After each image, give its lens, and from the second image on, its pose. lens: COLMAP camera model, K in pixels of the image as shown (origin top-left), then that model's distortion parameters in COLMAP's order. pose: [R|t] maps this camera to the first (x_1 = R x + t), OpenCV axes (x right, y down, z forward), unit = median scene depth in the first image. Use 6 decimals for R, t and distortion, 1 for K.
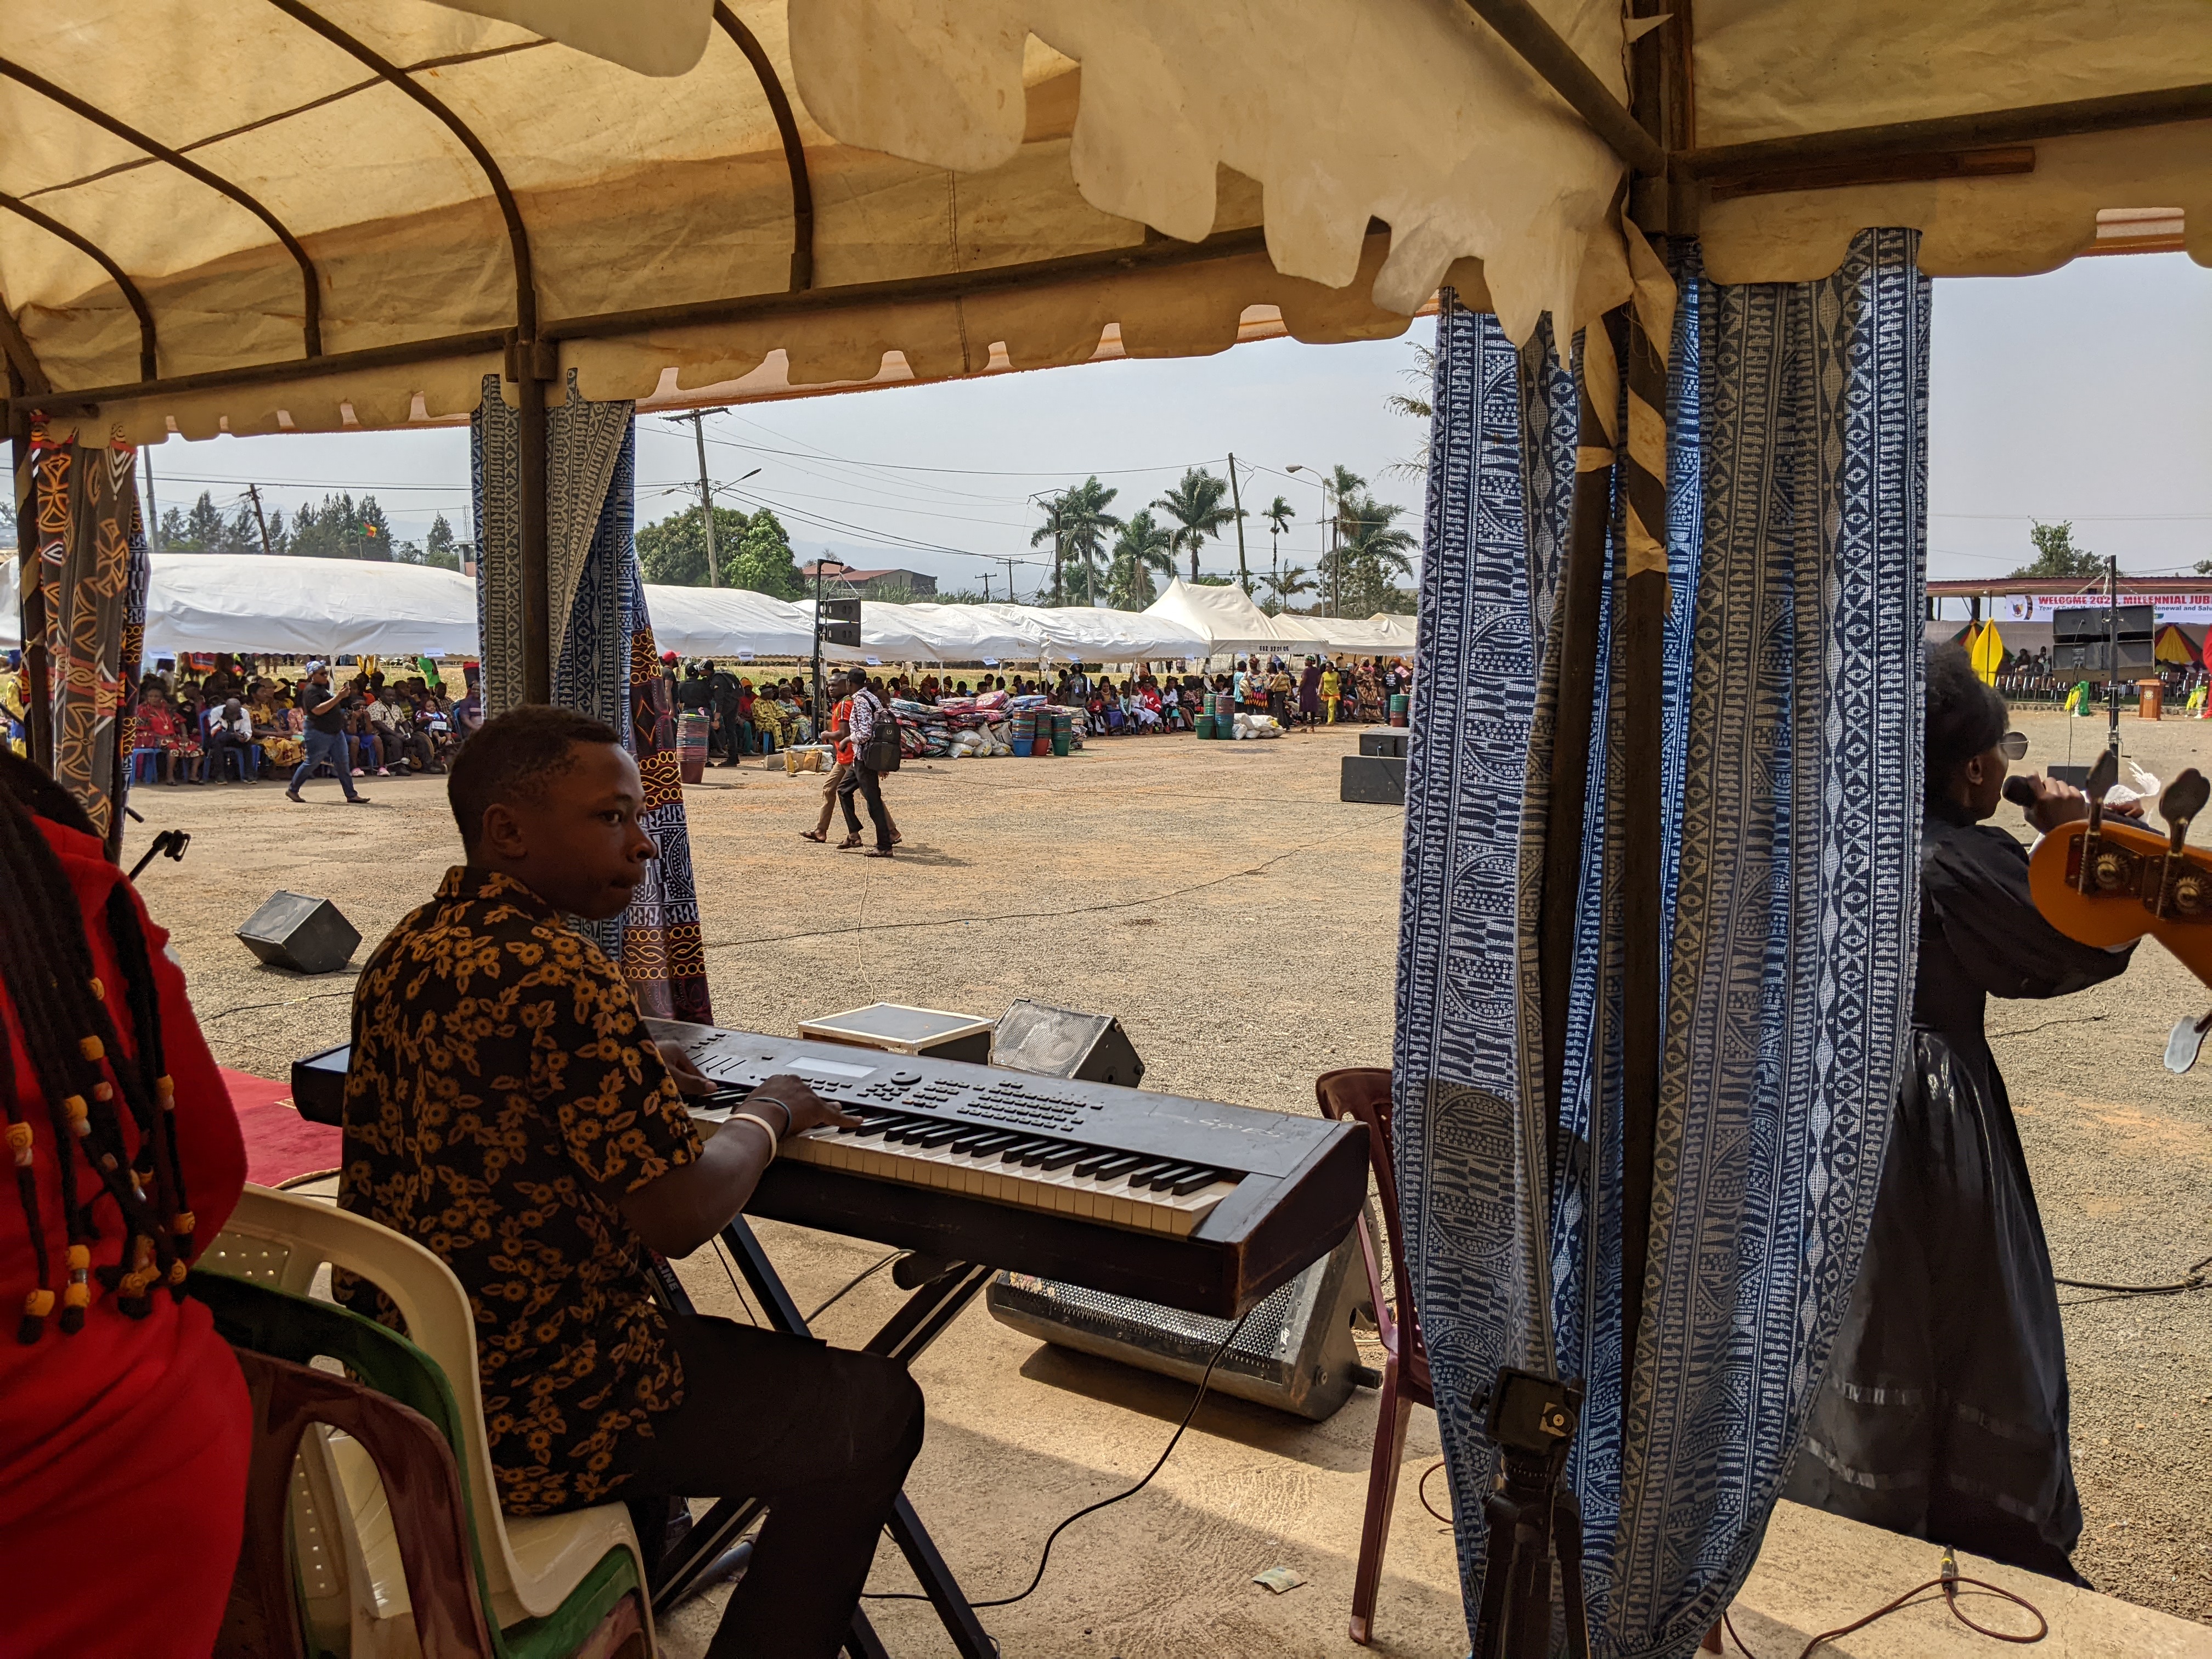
lens RADIAL K [[1584.9, 0, 1106.0], [0, 1584.9, 829.5], [0, 0, 1]] dist [0.002825, -0.071212]
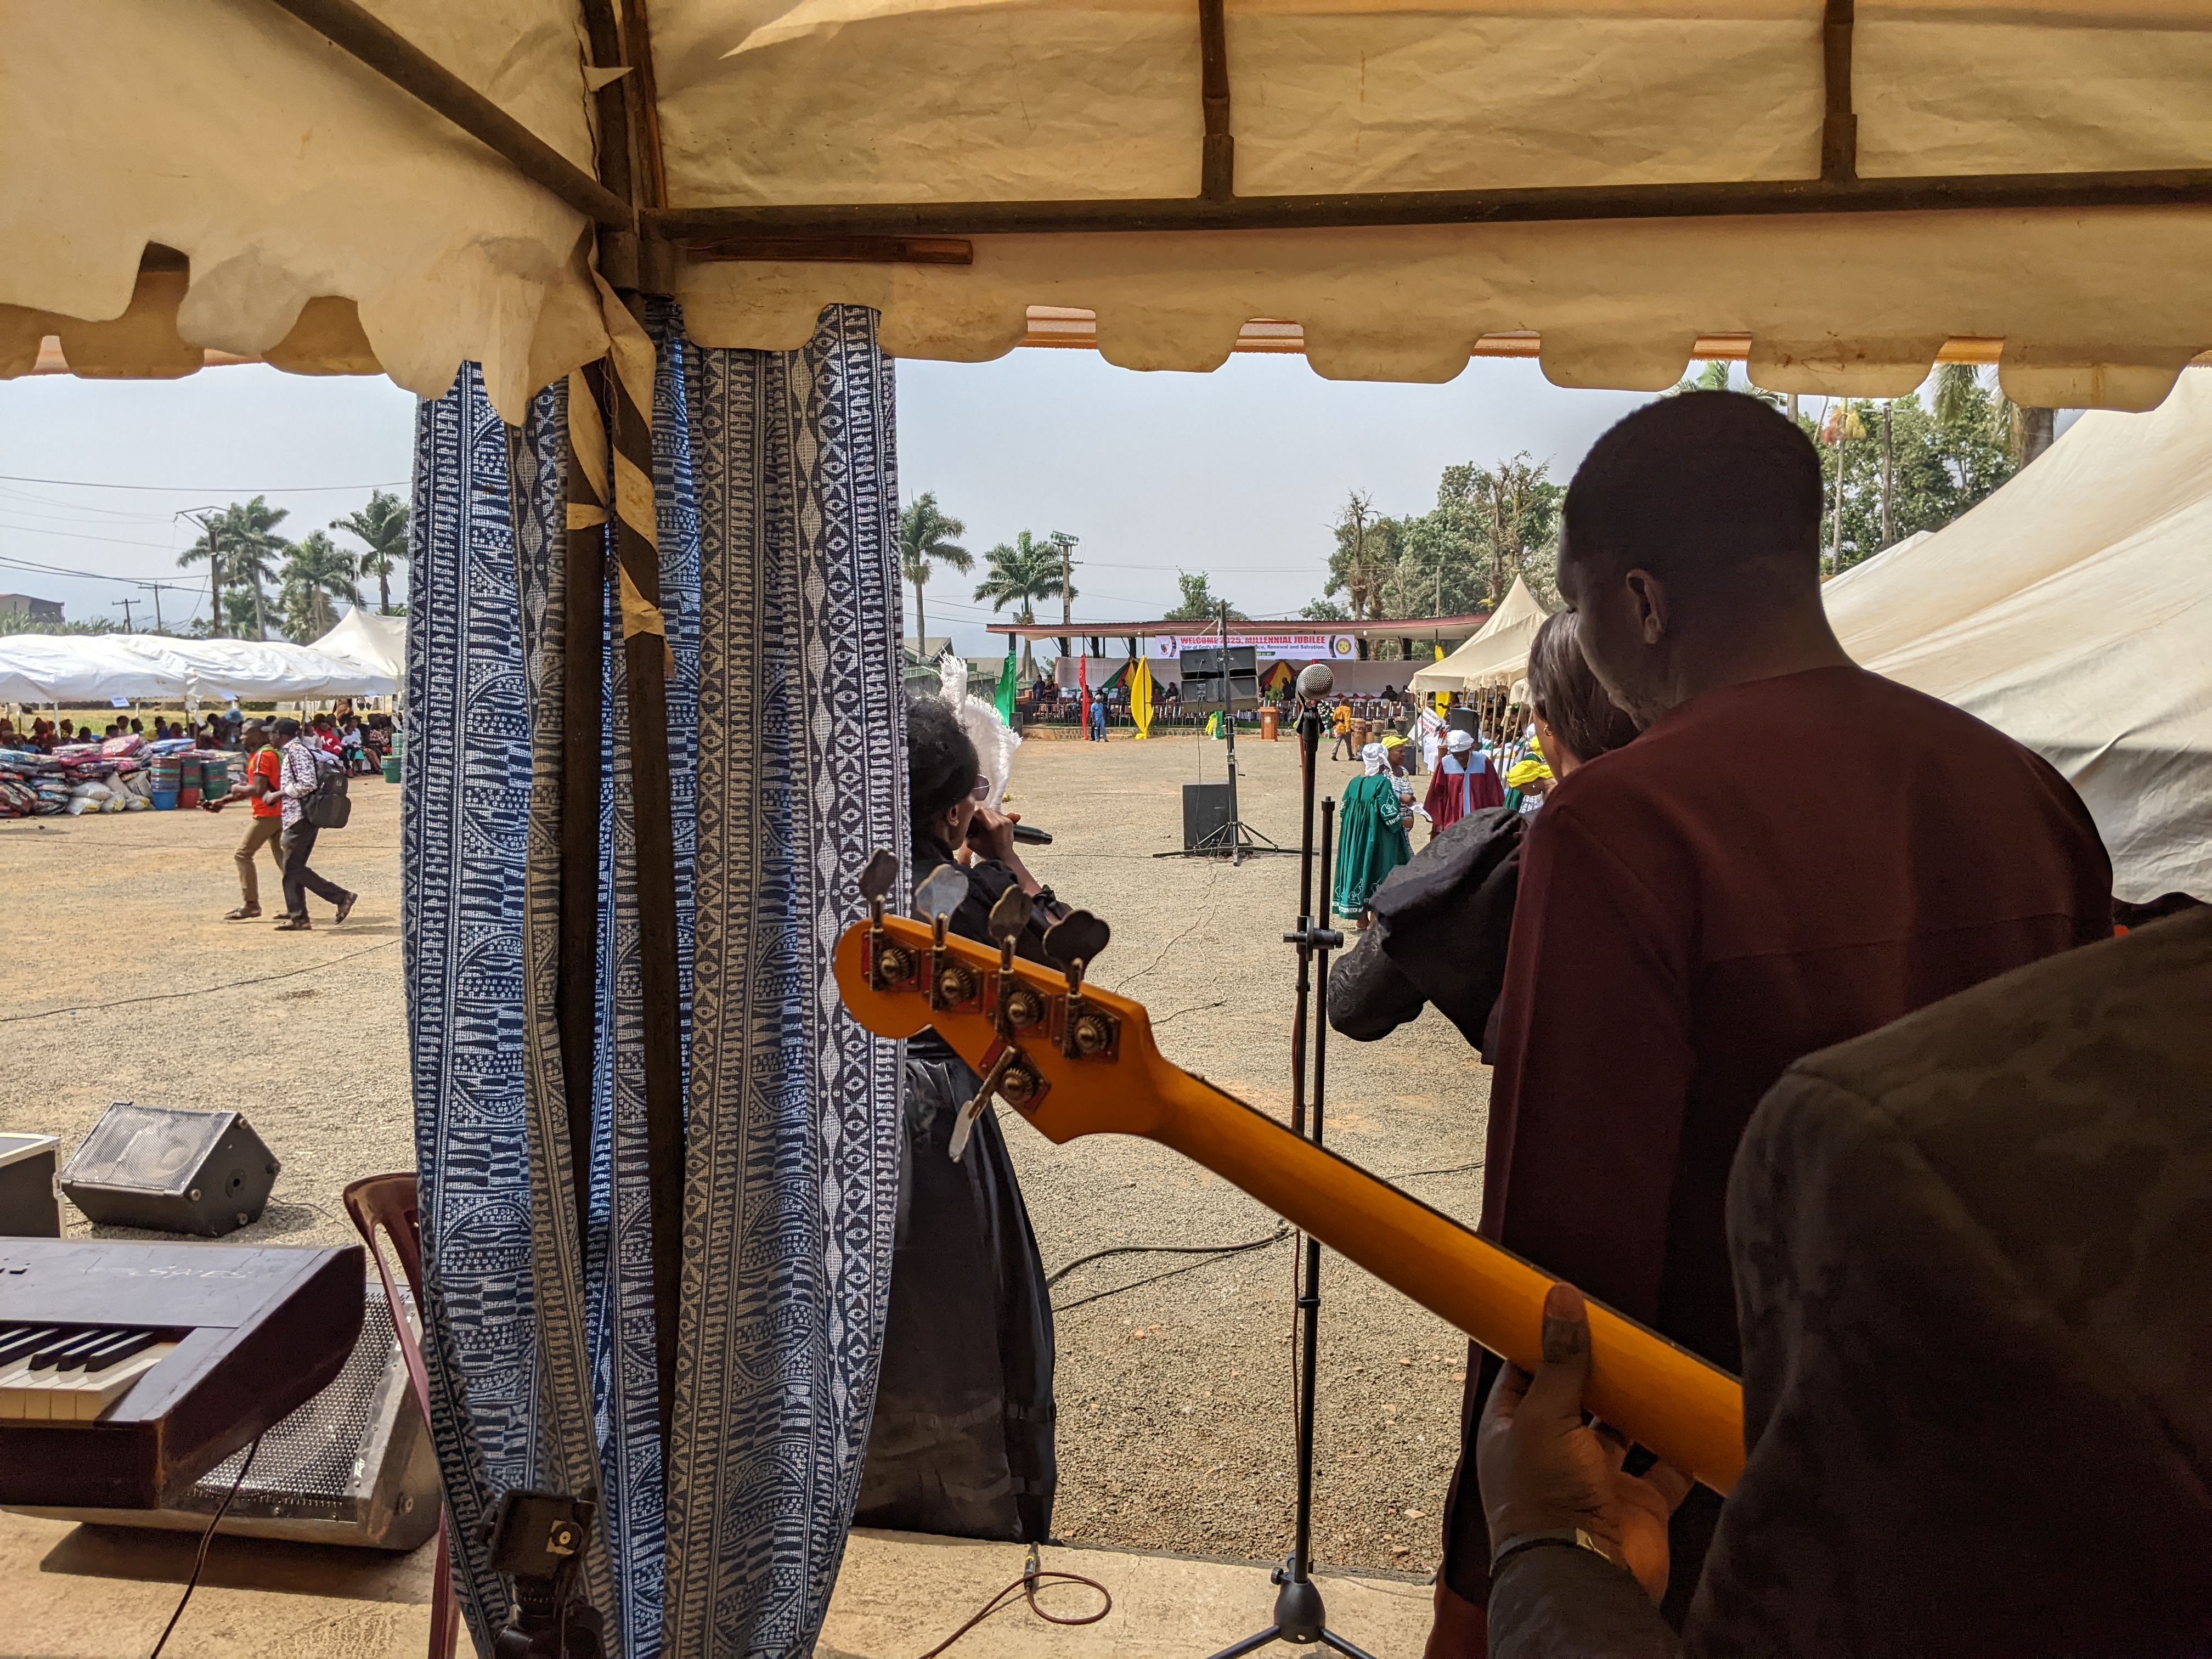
lens RADIAL K [[1576.1, 0, 1106.0], [0, 1576.1, 829.5], [0, 0, 1]] dist [-0.010060, -0.082583]
pose [[0.883189, -0.042066, 0.467128, 0.136639], [0.052081, 0.998606, -0.008541, -0.020028], [-0.466117, 0.031872, 0.884149, 0.017371]]
